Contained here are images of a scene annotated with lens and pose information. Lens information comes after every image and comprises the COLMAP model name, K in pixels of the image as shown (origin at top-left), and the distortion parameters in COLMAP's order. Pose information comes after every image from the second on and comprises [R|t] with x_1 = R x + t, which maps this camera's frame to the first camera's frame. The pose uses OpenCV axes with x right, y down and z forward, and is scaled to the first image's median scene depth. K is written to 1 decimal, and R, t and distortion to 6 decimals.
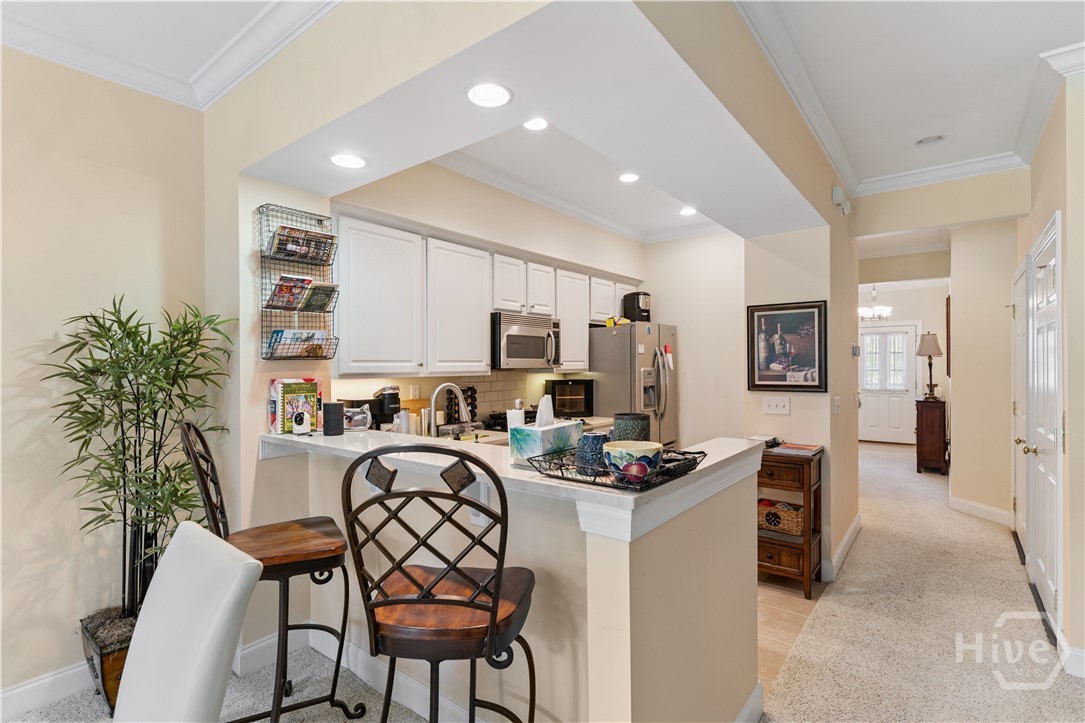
lens RADIAL K [[516.9, 0, 542.3], [0, 516.9, 366.5], [0, 0, 1]] dist [-0.003174, -0.000435]
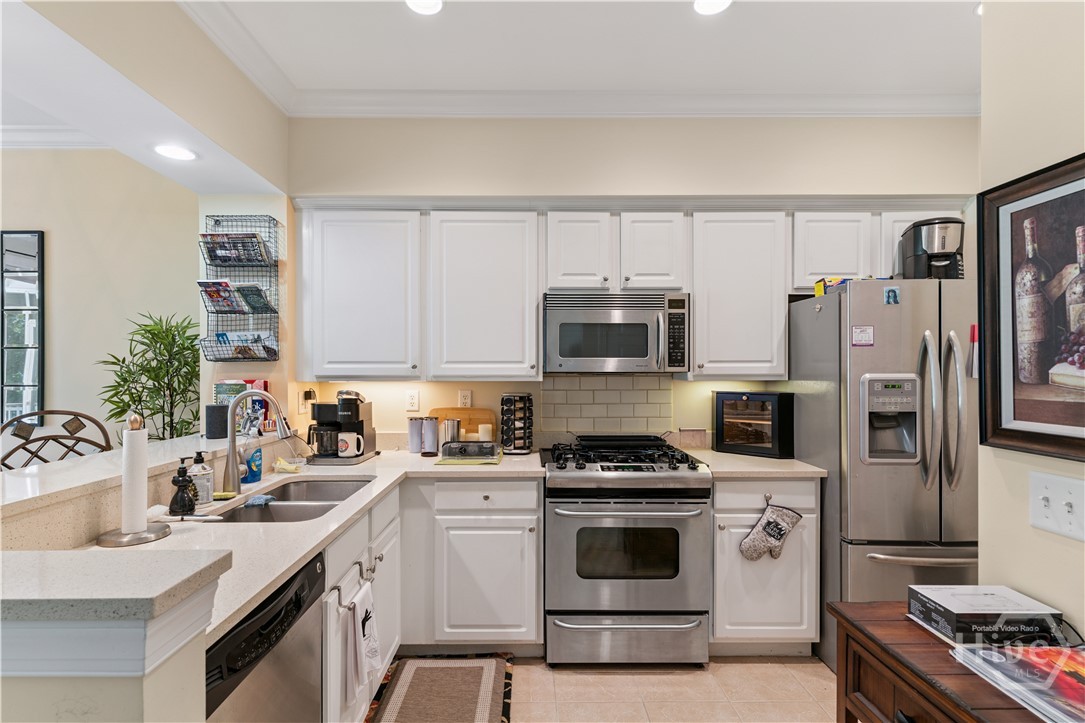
lens RADIAL K [[509.9, 0, 538.8], [0, 509.9, 369.8], [0, 0, 1]] dist [-0.000419, 0.000189]
pose [[0.624057, 0.002468, -0.781375, 0.408844], [-0.004219, 0.999991, -0.000211, 0.000556], [0.781367, 0.003428, 0.624062, 0.495604]]
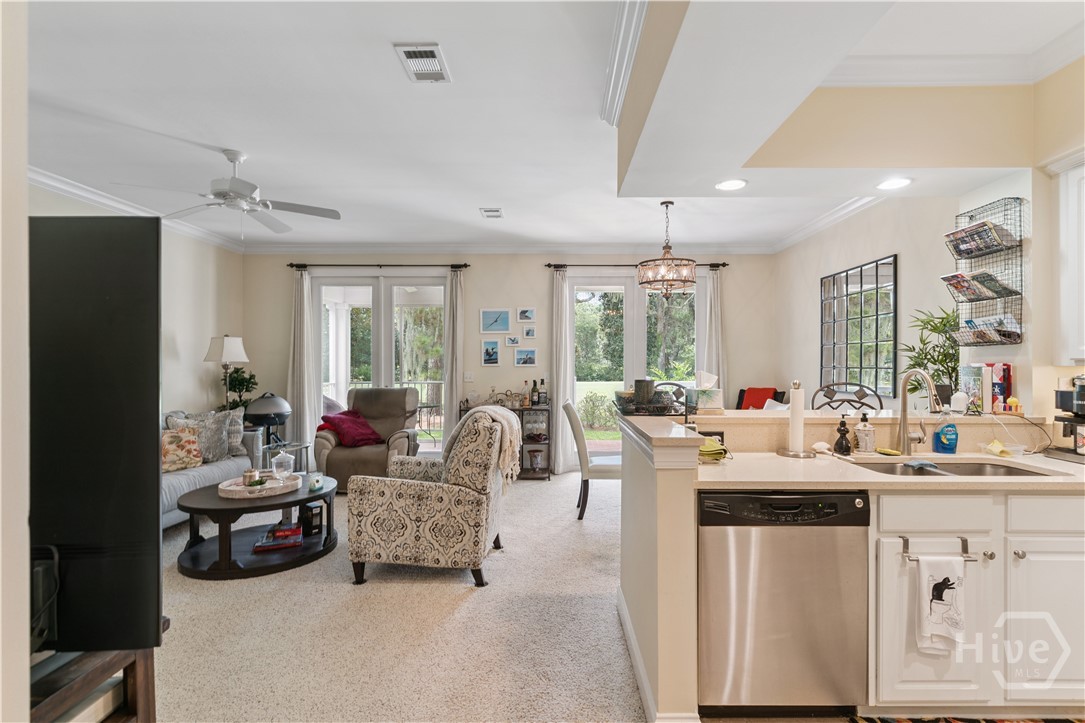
lens RADIAL K [[516.9, 0, 542.3], [0, 516.9, 366.5], [0, 0, 1]] dist [-0.003174, -0.000435]
pose [[-0.801048, 0.009971, -0.598516, 0.537207], [0.003110, 0.999917, 0.012495, 0.008203], [0.598591, 0.008148, -0.801013, 0.780115]]
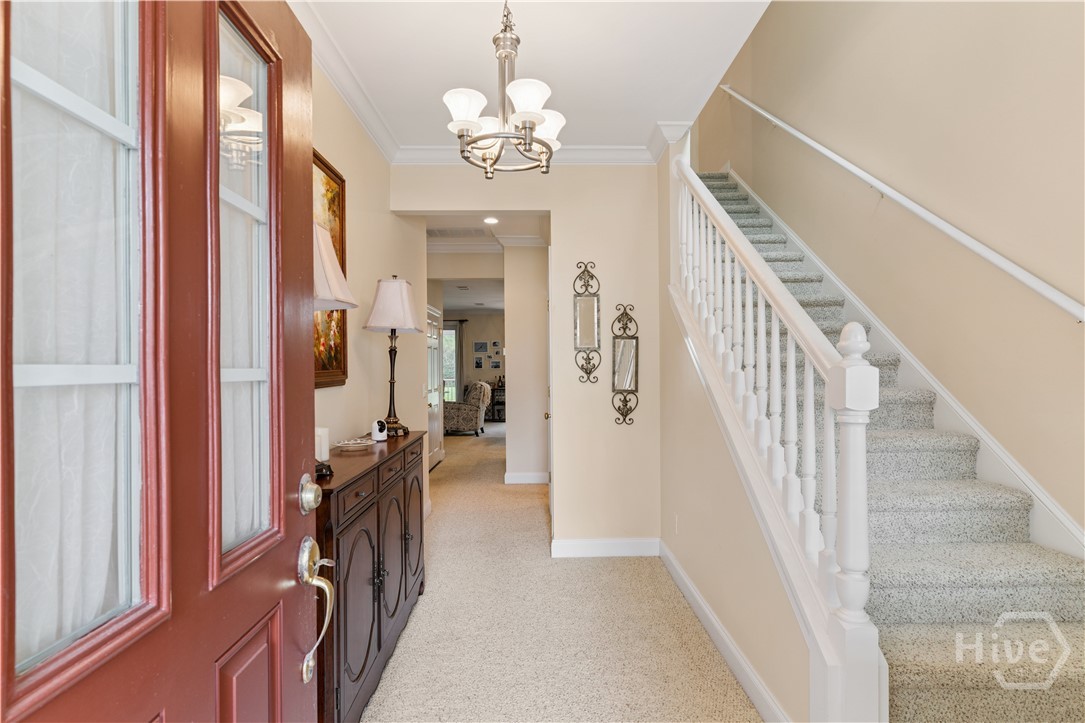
lens RADIAL K [[524.8, 0, 544.2], [0, 524.8, 367.9], [0, 0, 1]] dist [-0.000605, -0.000145]
pose [[-0.778019, 0.007118, -0.628200, 1.457330], [0.007768, 0.999968, 0.001709, 0.015128], [0.628192, -0.003551, -0.778050, 2.227496]]
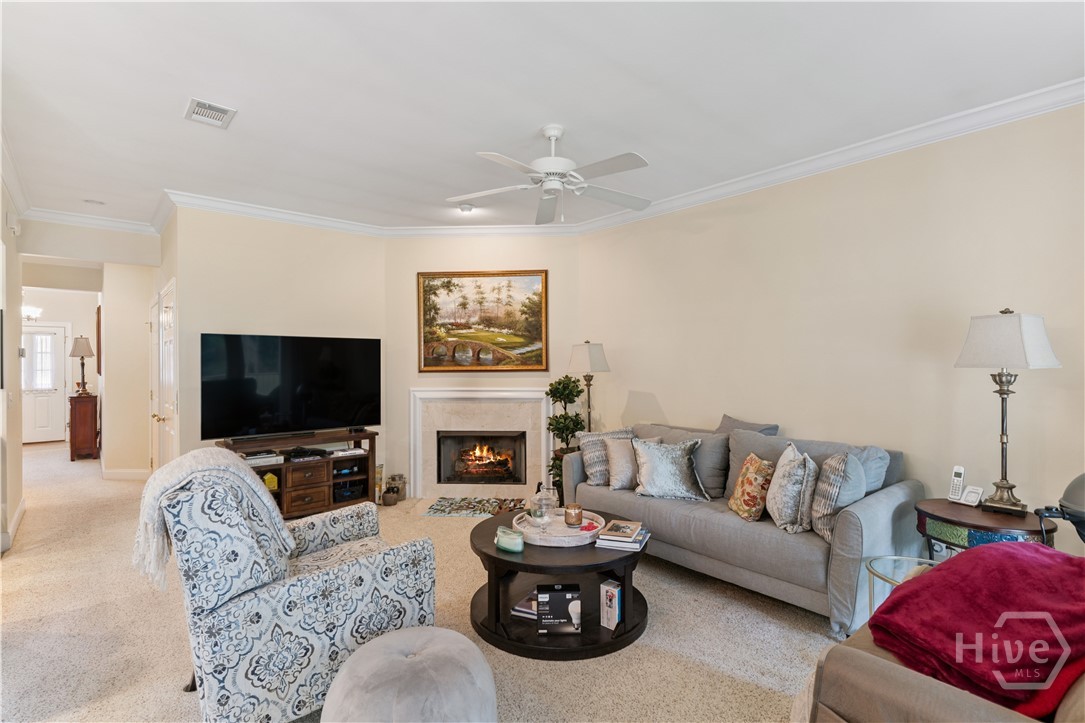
lens RADIAL K [[529.5, 0, 546.8], [0, 529.5, 362.1], [0, 0, 1]] dist [-0.000028, 0.000113]
pose [[0.186814, 0.001725, 0.982394, -0.368130], [0.005853, 0.999979, -0.002869, 0.000980], [-0.982378, 0.006286, 0.186800, -0.402983]]
